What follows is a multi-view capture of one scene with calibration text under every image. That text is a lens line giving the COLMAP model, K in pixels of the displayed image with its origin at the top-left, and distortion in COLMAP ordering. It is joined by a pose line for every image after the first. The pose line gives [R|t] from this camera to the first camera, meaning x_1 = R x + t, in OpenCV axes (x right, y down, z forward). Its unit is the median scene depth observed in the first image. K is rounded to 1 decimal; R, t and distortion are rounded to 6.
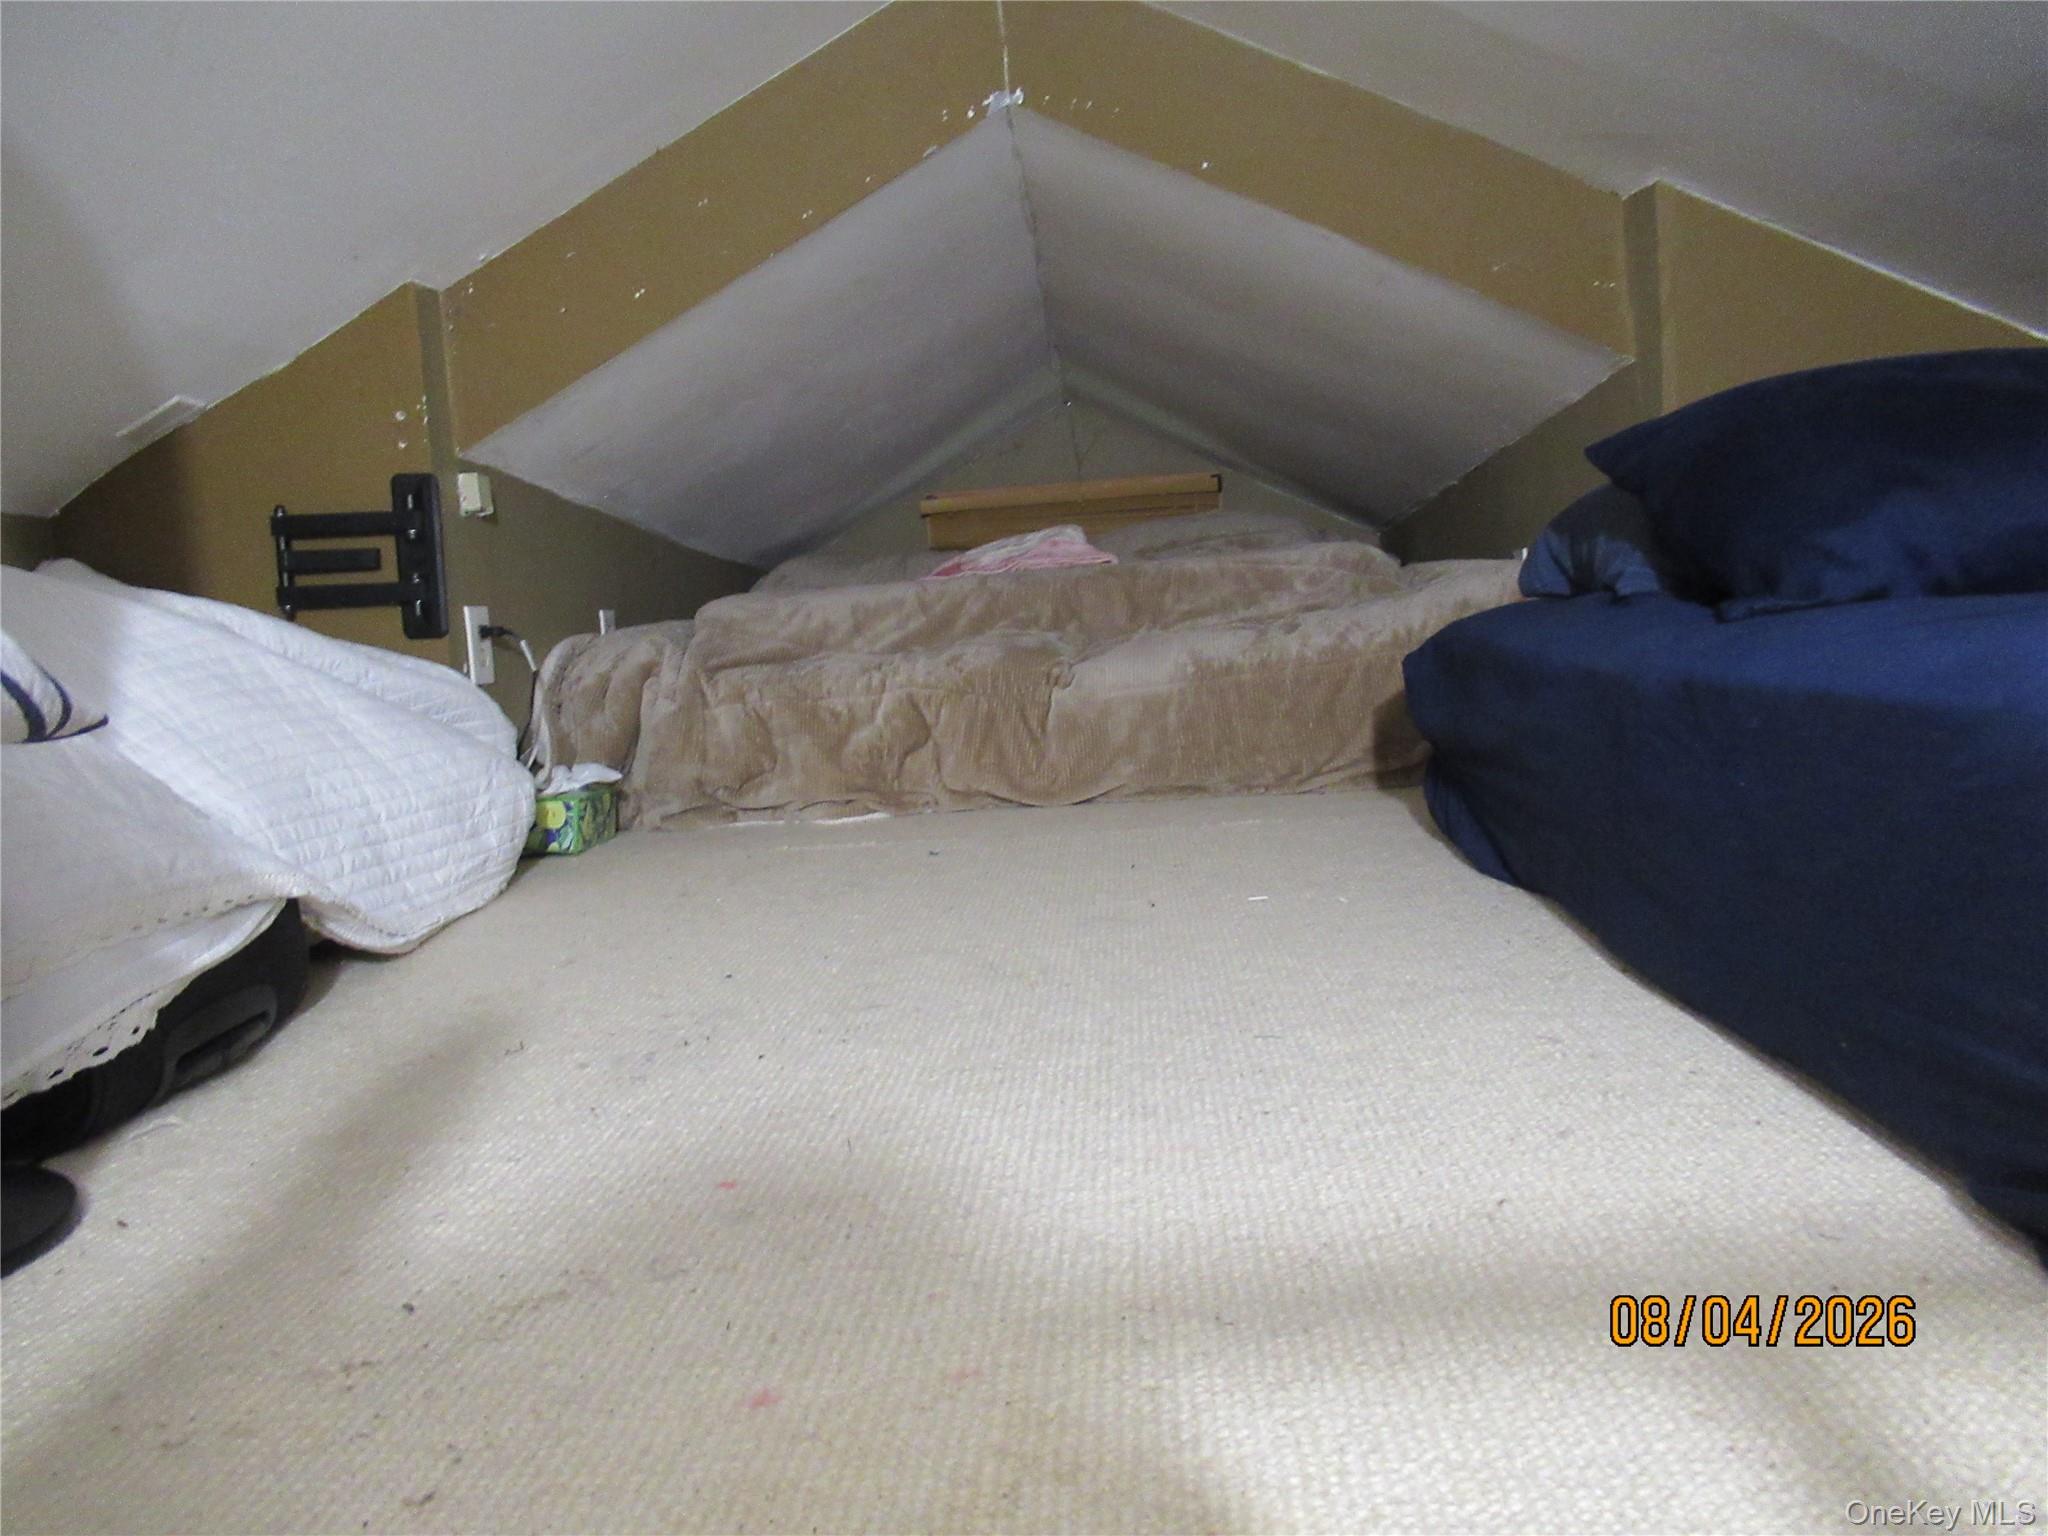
lens RADIAL K [[1573.7, 0, 1025.2], [0, 1573.7, 770.6], [0, 0, 1]] dist [0.006278, -0.008093]
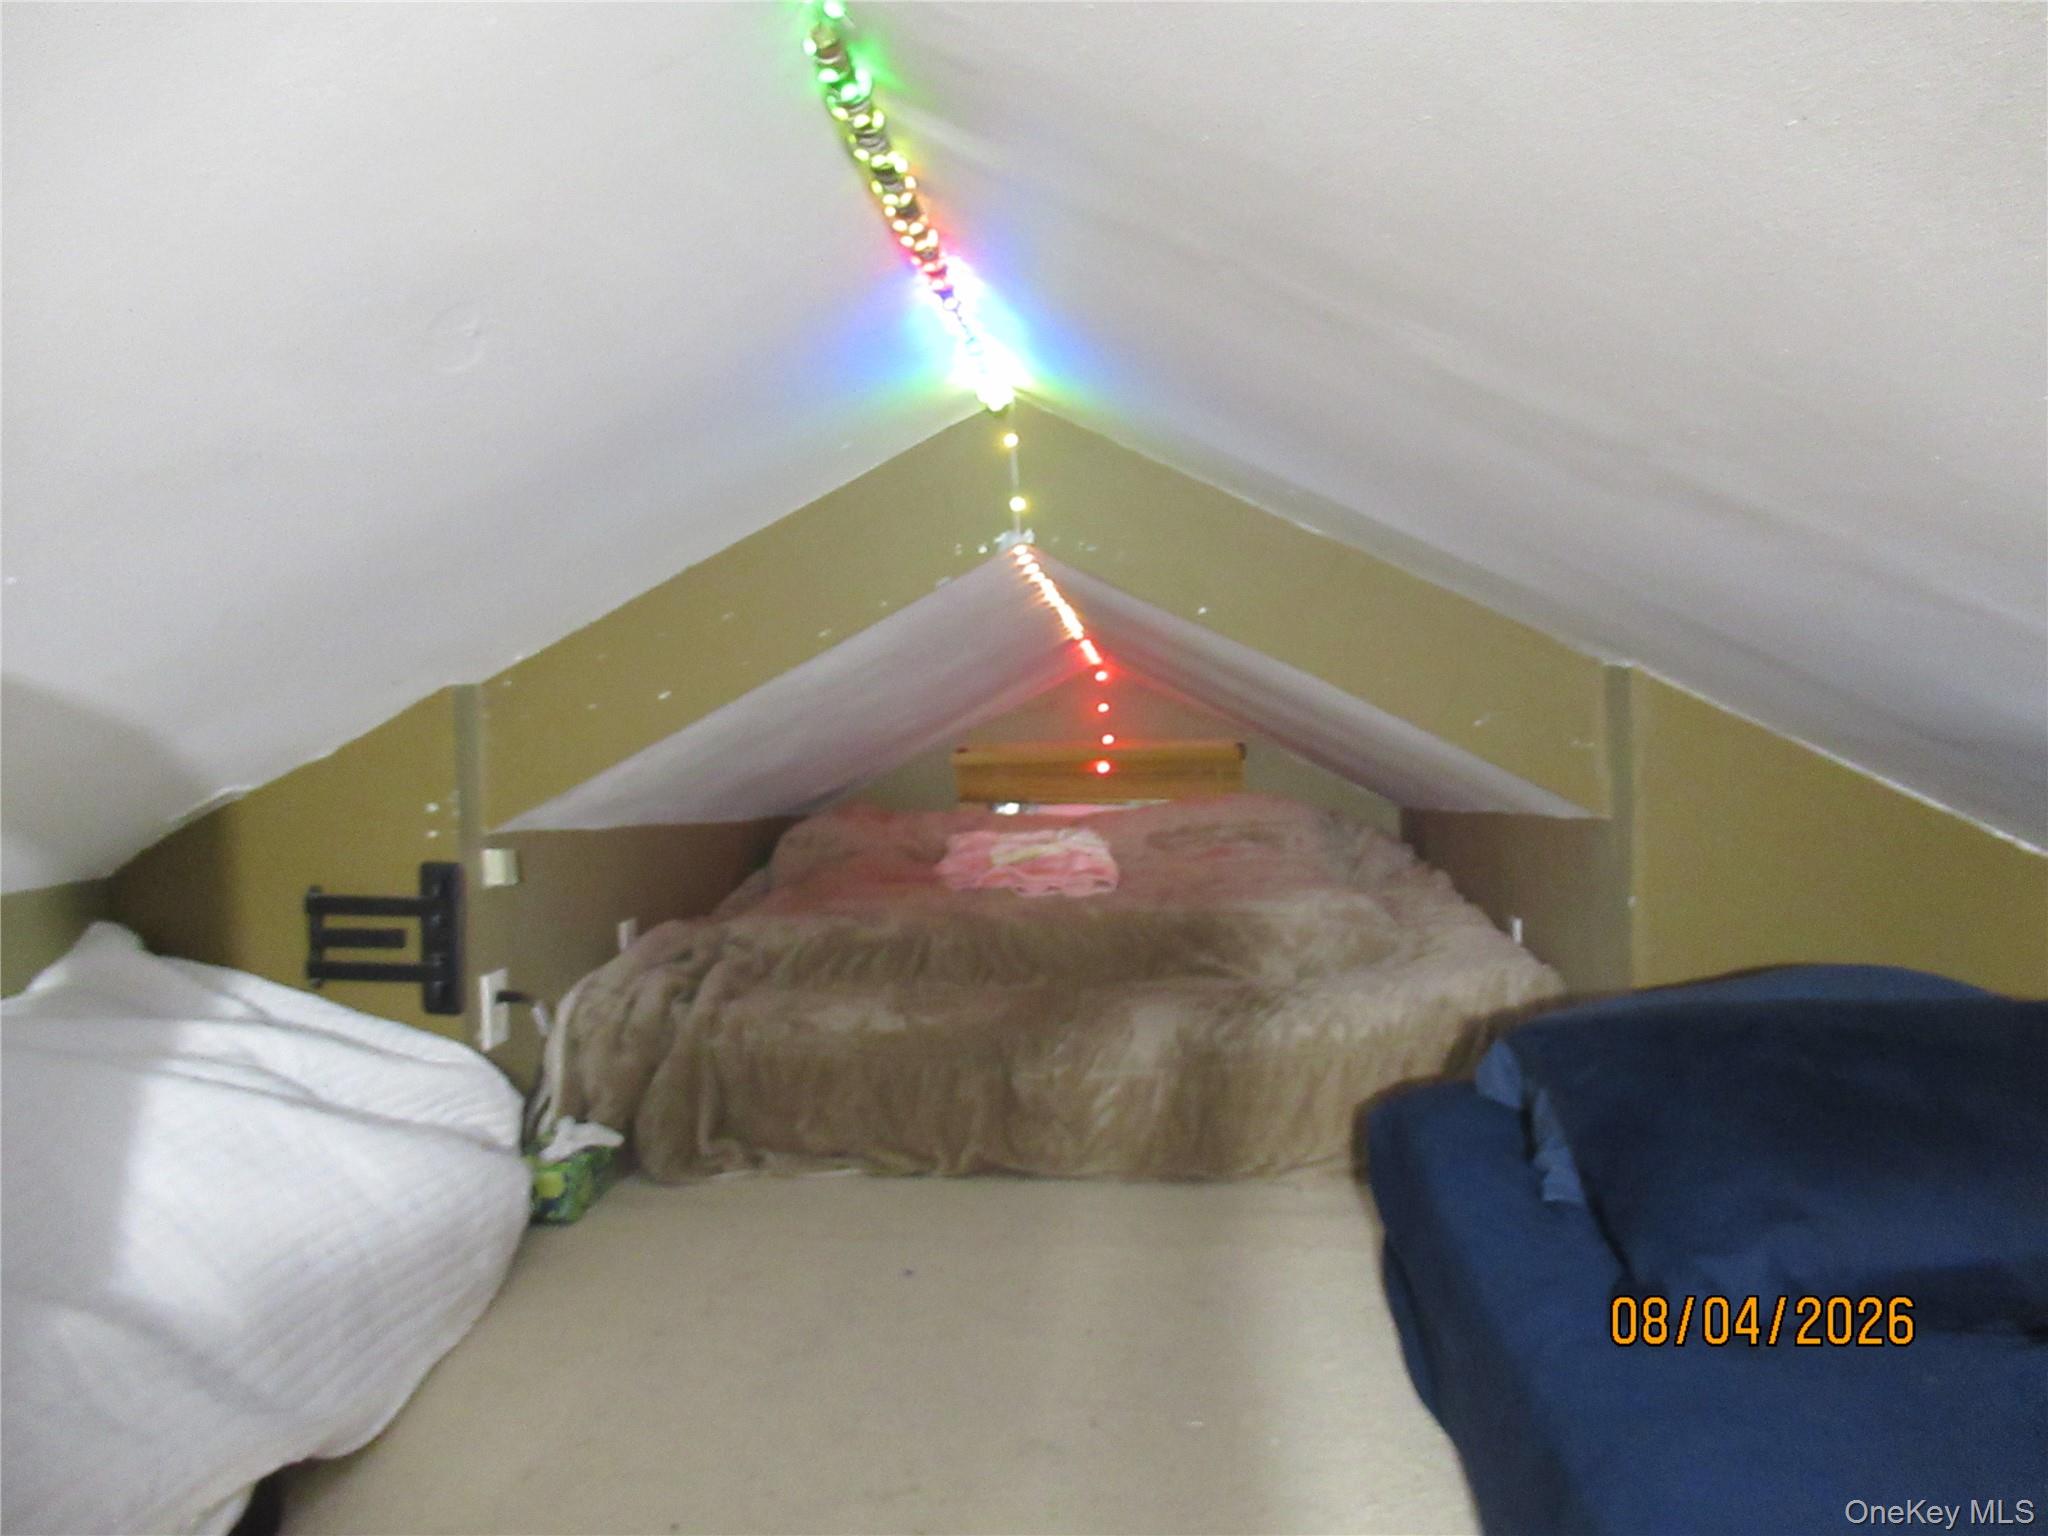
lens RADIAL K [[1573.7, 0, 1023.7], [0, 1573.7, 766.1], [0, 0, 1]] dist [0.006278, -0.008093]
pose [[0.997996, 0.049832, -0.038999, 0.040076], [-0.051390, 0.997877, -0.040003, -0.224920], [0.036923, 0.041927, 0.998438, -0.045795]]
